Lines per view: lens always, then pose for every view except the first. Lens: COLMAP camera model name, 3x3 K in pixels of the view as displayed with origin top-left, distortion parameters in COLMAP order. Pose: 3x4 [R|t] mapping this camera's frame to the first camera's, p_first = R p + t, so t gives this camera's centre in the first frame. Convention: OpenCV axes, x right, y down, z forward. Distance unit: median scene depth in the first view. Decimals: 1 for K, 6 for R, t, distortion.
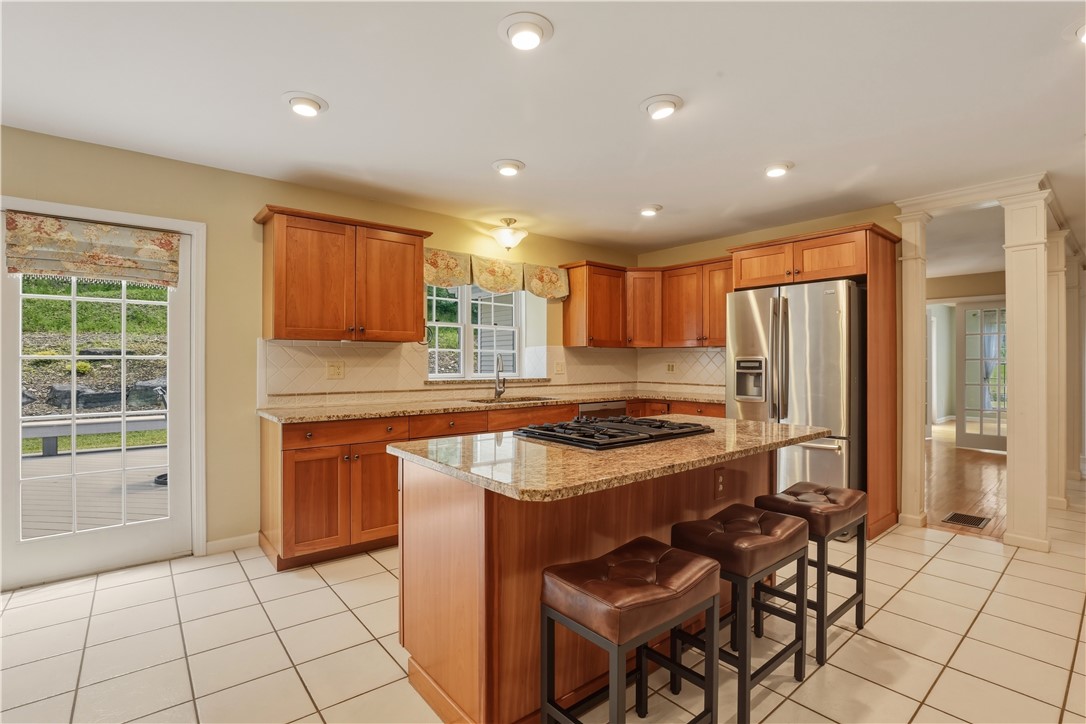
lens RADIAL K [[494.2, 0, 535.3], [0, 494.2, 359.7], [0, 0, 1]] dist [-0.021640, 0.003074]
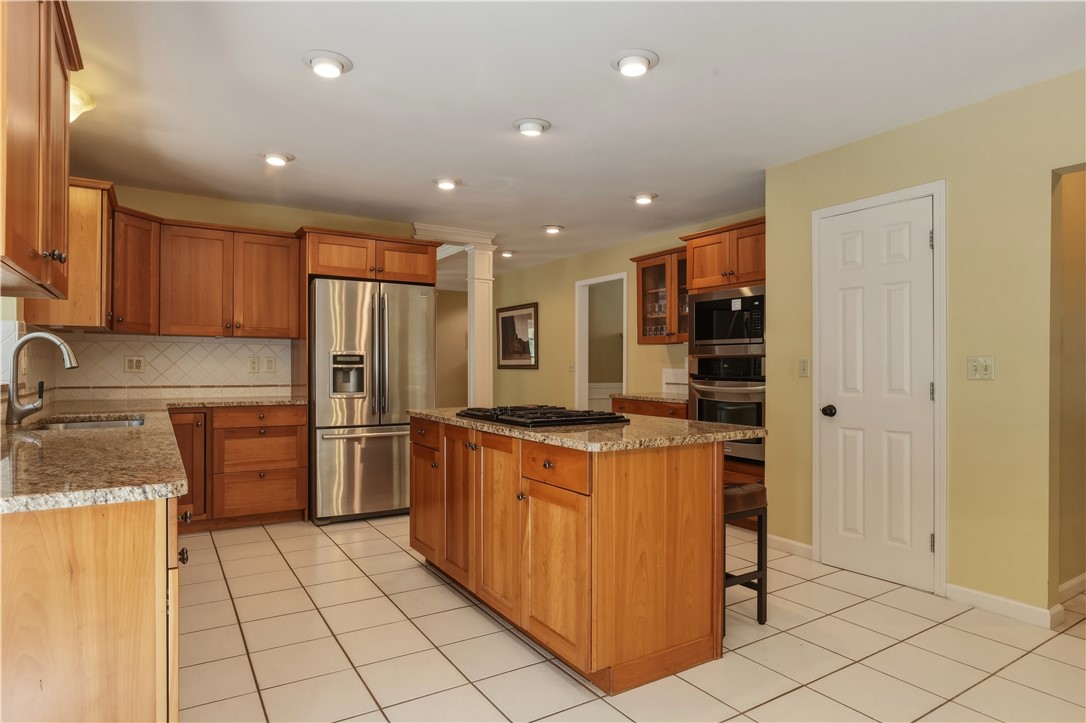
lens RADIAL K [[624.5, 0, 549.0], [0, 624.5, 365.6], [0, 0, 1]] dist [-0.022525, 0.002490]
pose [[0.130908, 0.003732, 0.991388, -0.724202], [-0.007870, 0.999965, -0.002725, 0.023270], [-0.991363, -0.007446, 0.130932, 0.477027]]
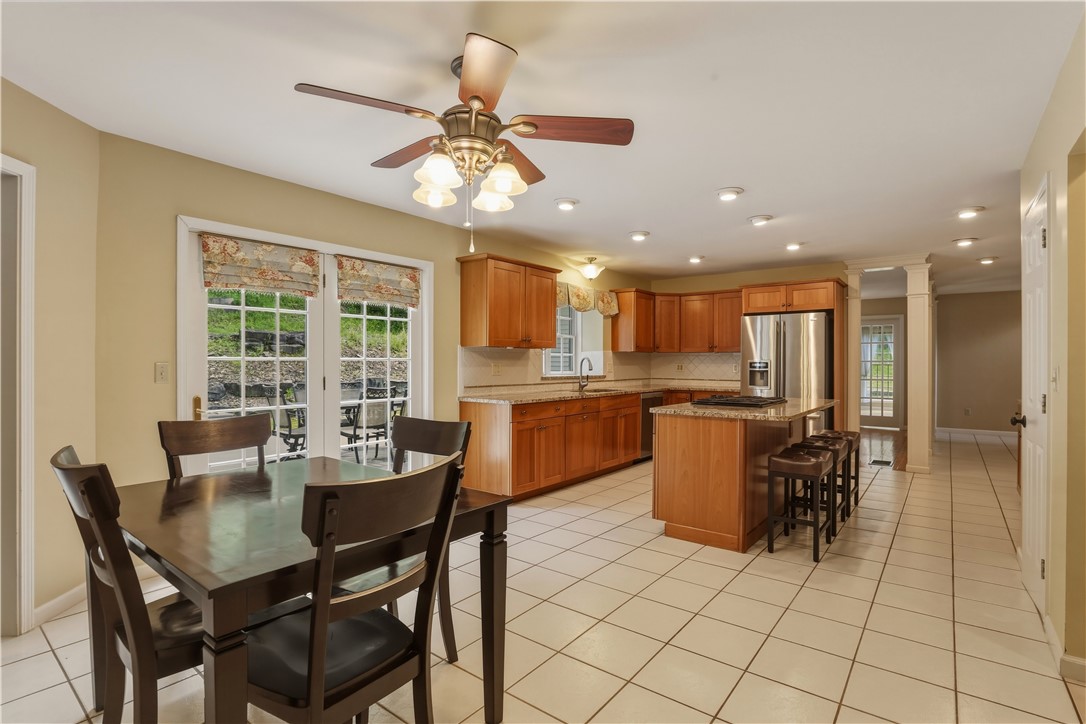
lens RADIAL K [[515.8, 0, 544.5], [0, 515.8, 362.7], [0, 0, 1]] dist [0.004587, -0.000483]
pose [[0.975021, 0.000938, 0.222112, -0.579420], [-0.001551, 0.999995, 0.002583, 0.000434], [-0.222109, -0.002863, 0.975018, -0.414562]]
